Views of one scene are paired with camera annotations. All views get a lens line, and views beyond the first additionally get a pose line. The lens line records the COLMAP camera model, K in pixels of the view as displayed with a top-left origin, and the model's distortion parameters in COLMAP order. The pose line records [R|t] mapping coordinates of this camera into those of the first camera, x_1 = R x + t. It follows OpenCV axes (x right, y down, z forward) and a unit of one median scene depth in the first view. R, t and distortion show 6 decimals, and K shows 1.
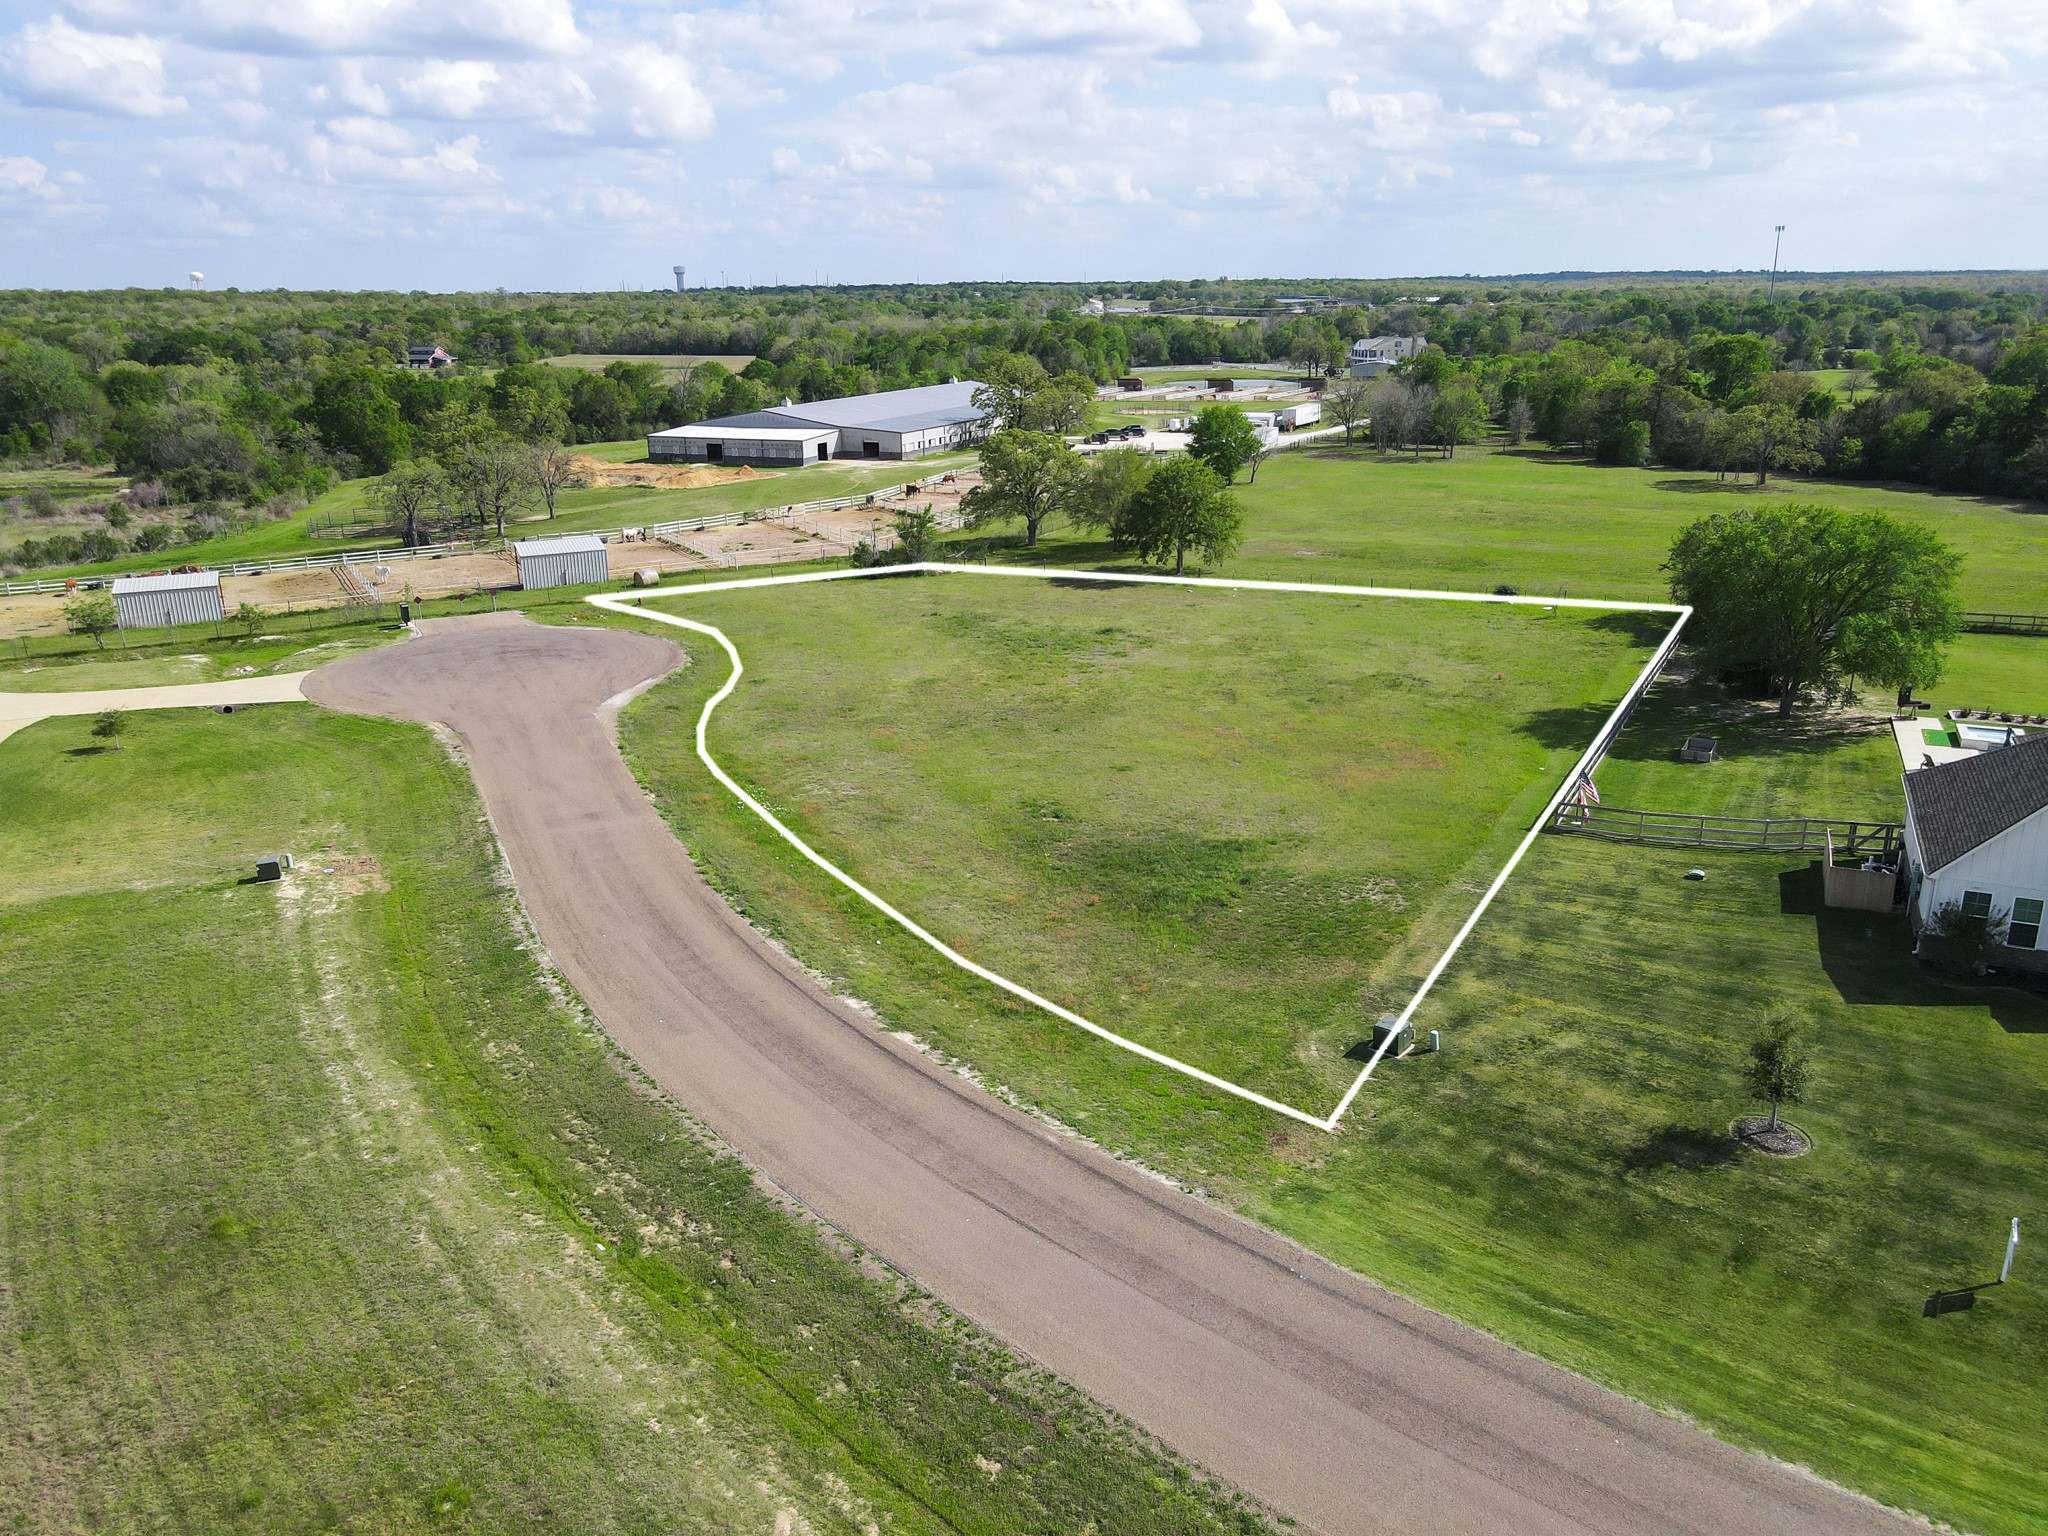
lens RADIAL K [[1498.8, 0, 1017.1], [0, 1498.8, 809.1], [0, 0, 1]] dist [0.009761, 0.008795]
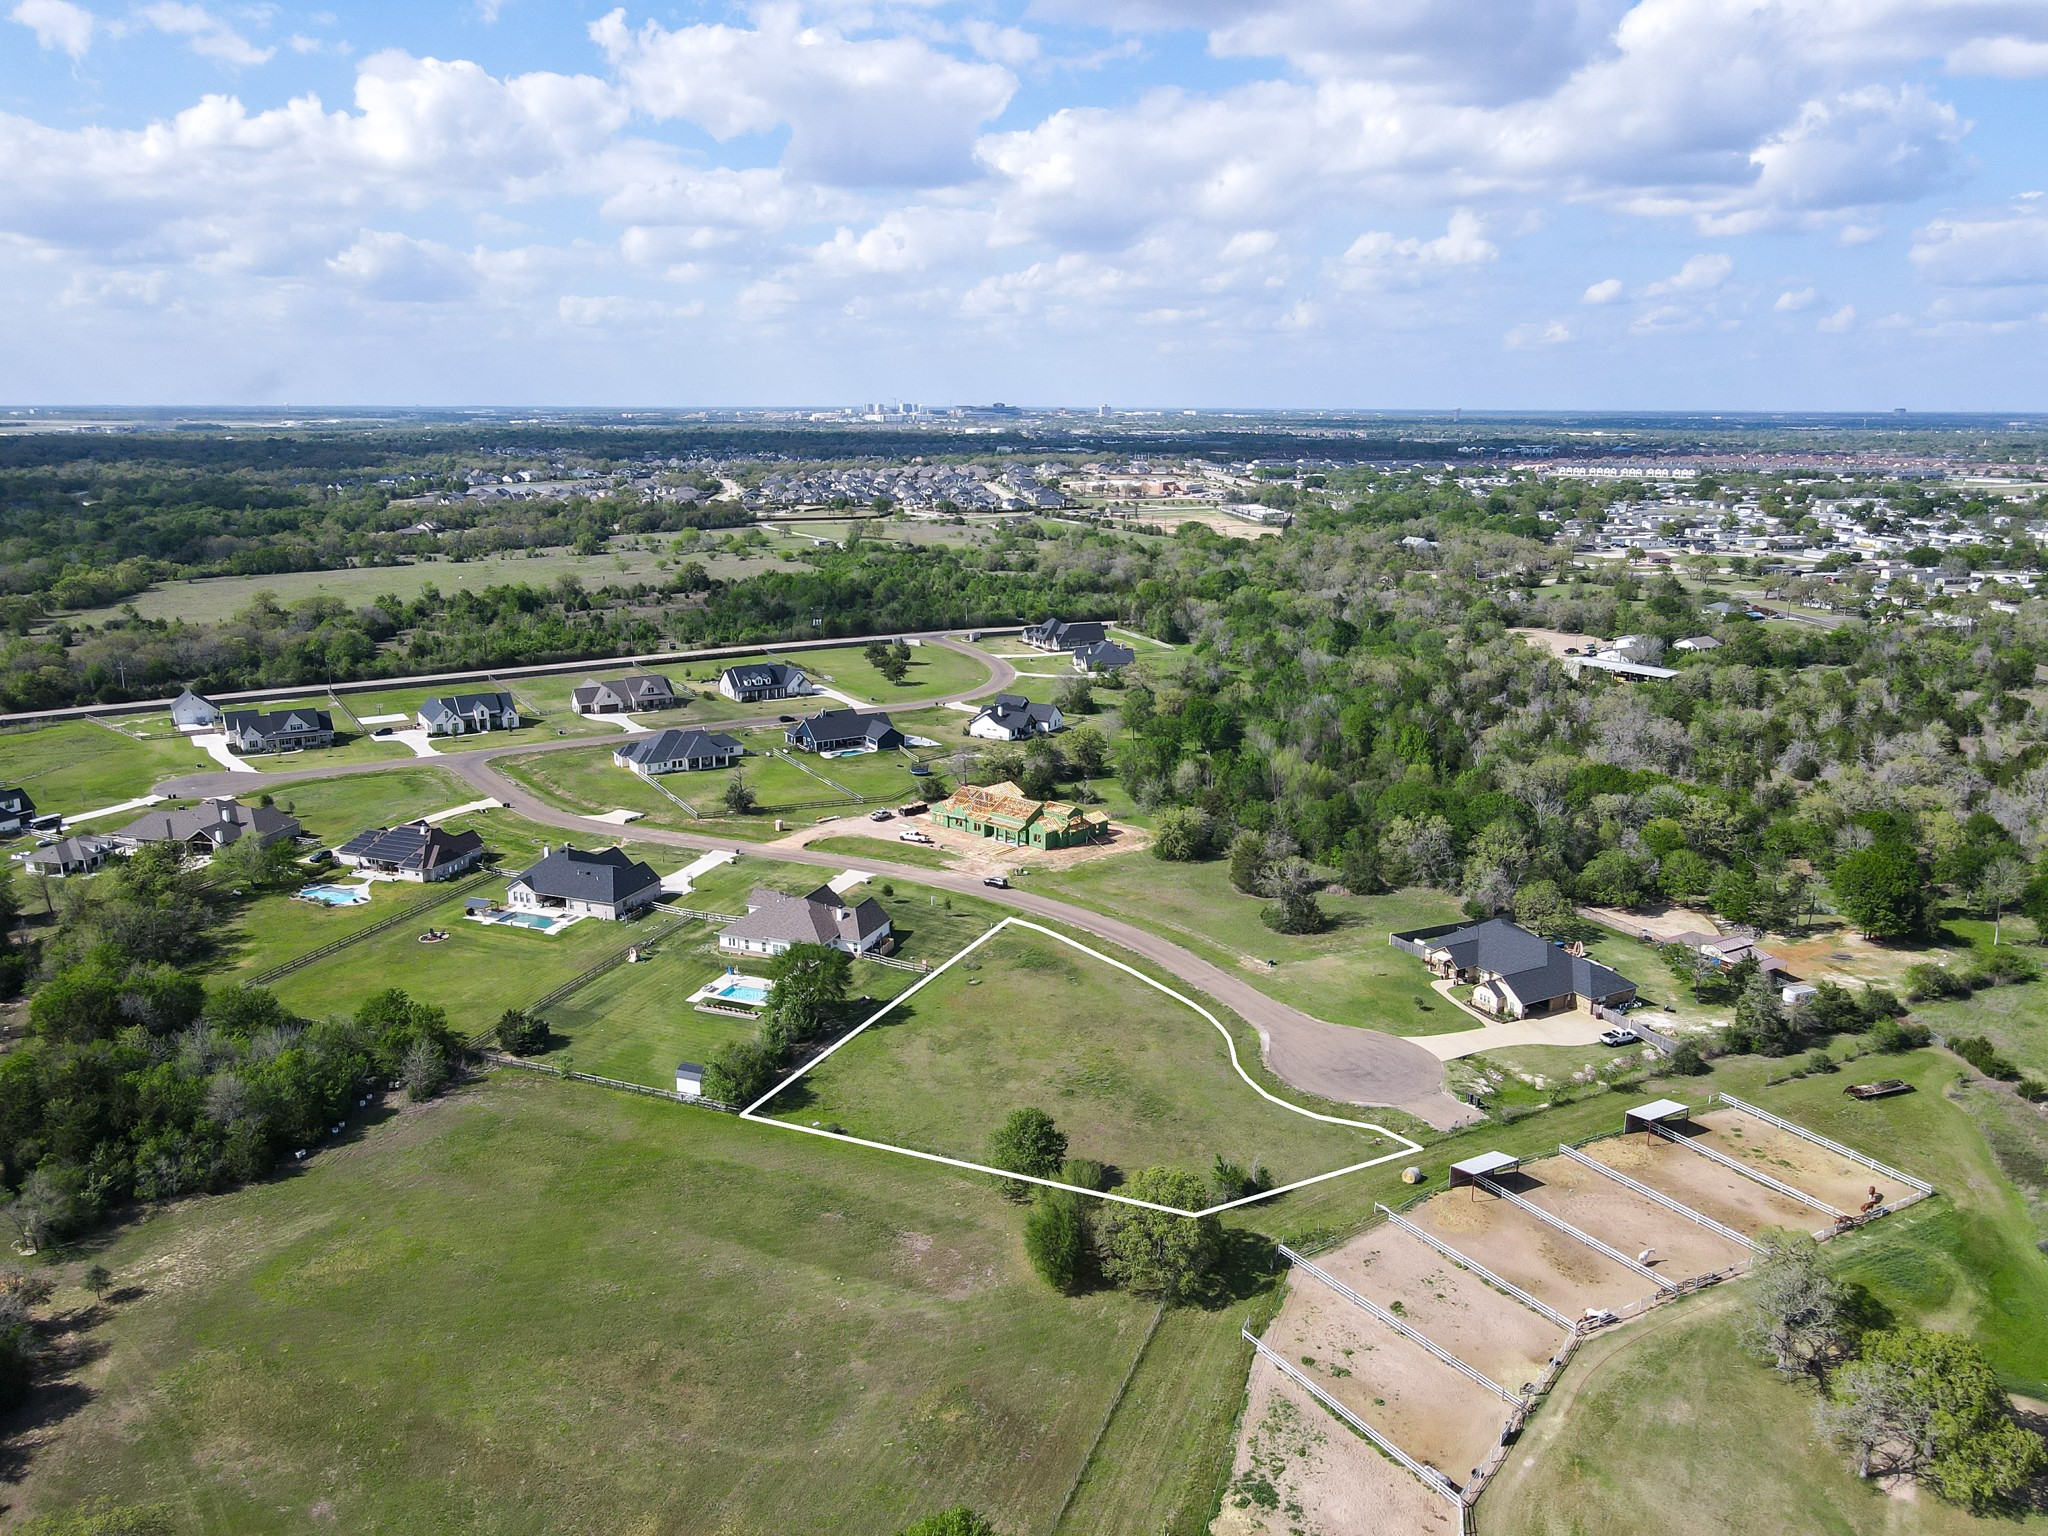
lens RADIAL K [[1513.6, 0, 1024.0], [0, 1513.6, 768.0], [0, 0, 1]] dist [0.004946, 0.007989]
pose [[-0.996090, 0.028216, -0.083723, 0.445568], [-0.021636, 0.840869, 0.540805, -2.487586], [0.085659, 0.540502, -0.836971, 3.960829]]
